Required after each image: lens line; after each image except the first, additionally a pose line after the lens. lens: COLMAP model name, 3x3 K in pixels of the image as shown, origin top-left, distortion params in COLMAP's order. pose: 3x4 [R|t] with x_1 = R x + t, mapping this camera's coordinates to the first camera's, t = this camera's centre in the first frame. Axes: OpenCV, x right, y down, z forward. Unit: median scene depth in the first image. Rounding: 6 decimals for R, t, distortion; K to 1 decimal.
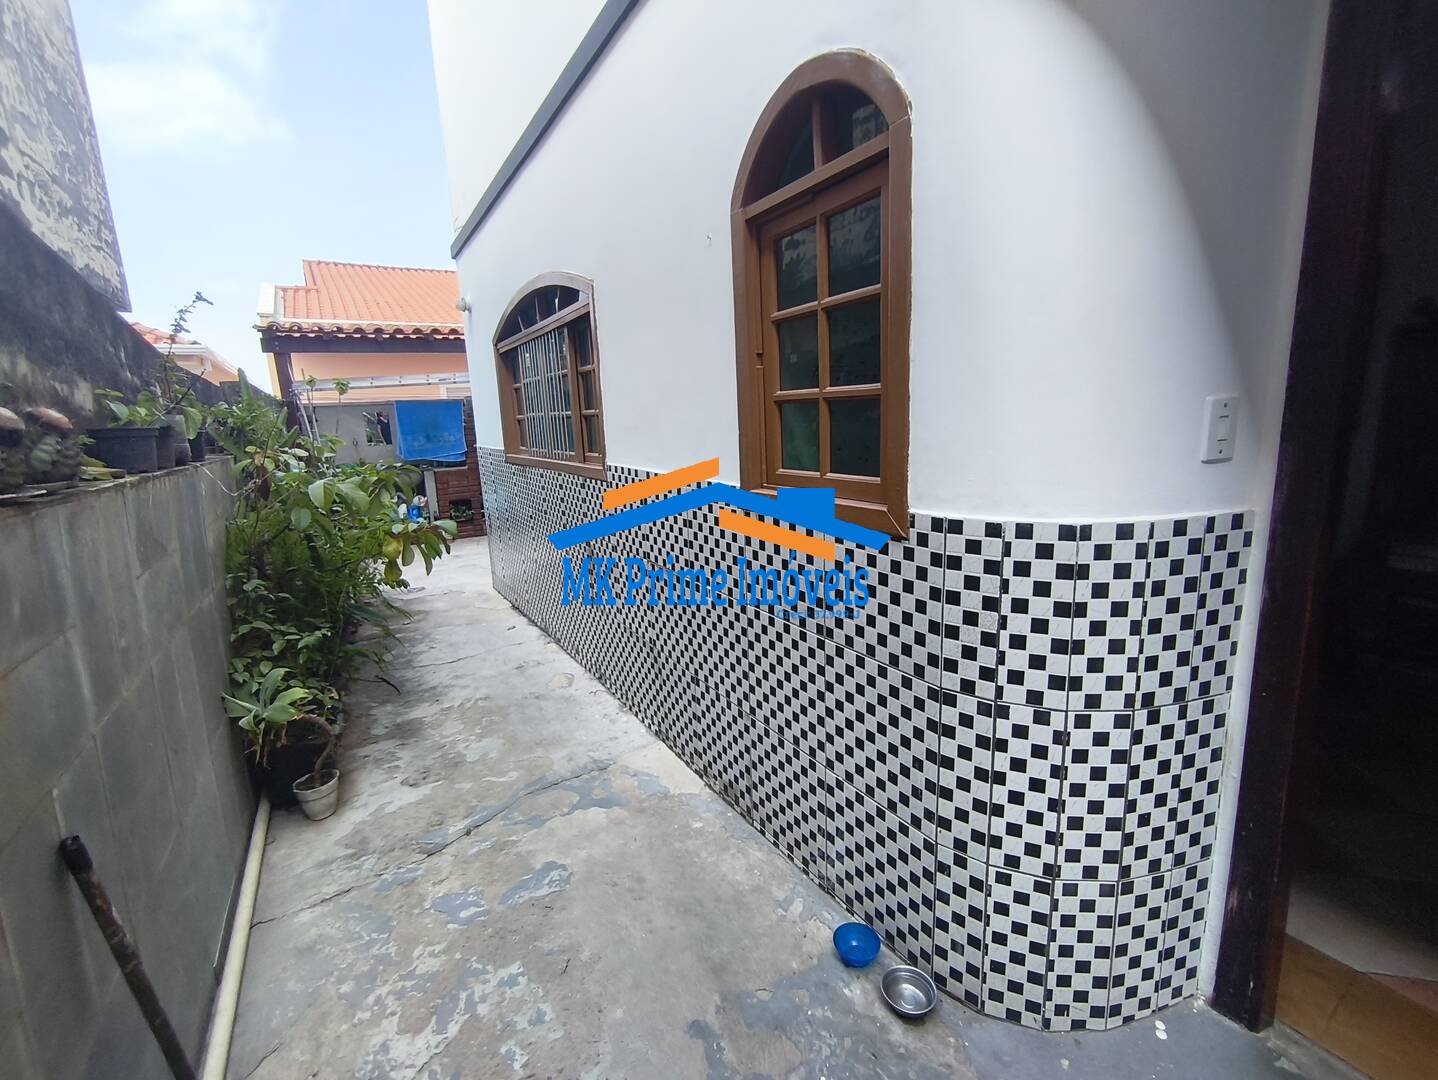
lens RADIAL K [[651.0, 0, 671.7], [0, 651.0, 547.5], [0, 0, 1]] dist [-0.001693, -0.000083]
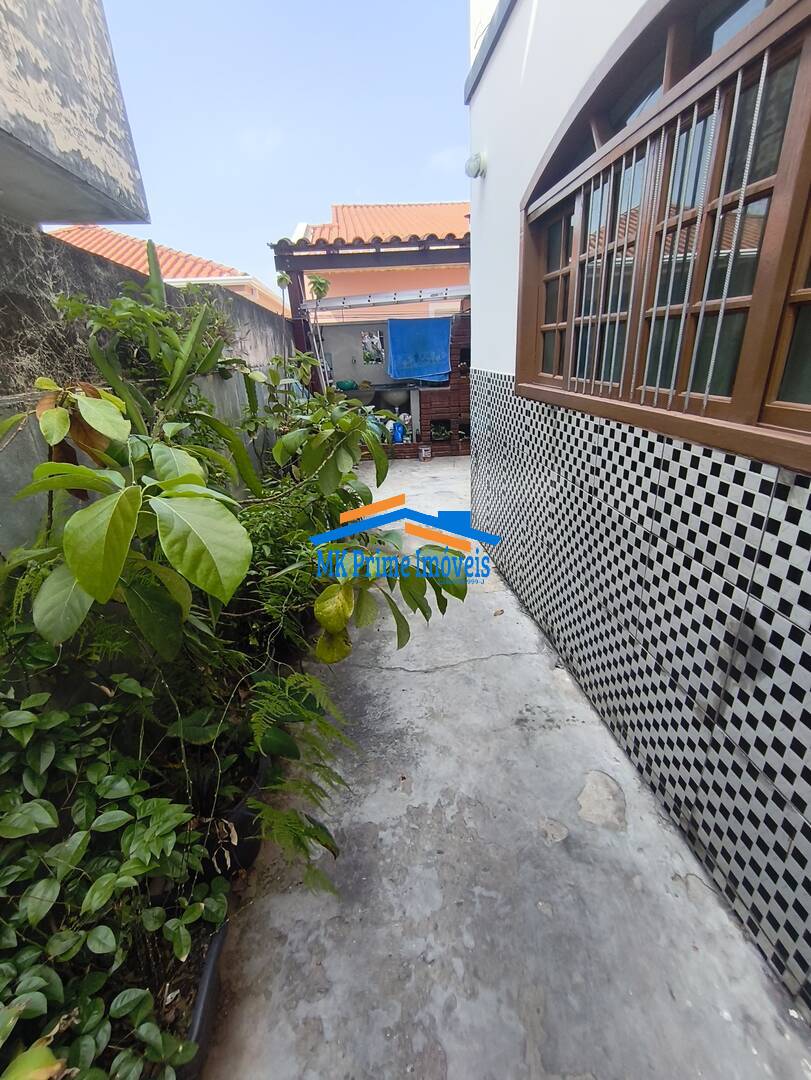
lens RADIAL K [[466.6, 0, 405.5], [0, 466.6, 540.0], [0, 0, 1]] dist [-0.000208, -0.000114]
pose [[0.931384, 0.140755, -0.335727, -0.144107], [-0.069099, 0.973816, 0.216581, -0.064711], [0.357421, -0.178521, 0.916723, 0.376020]]
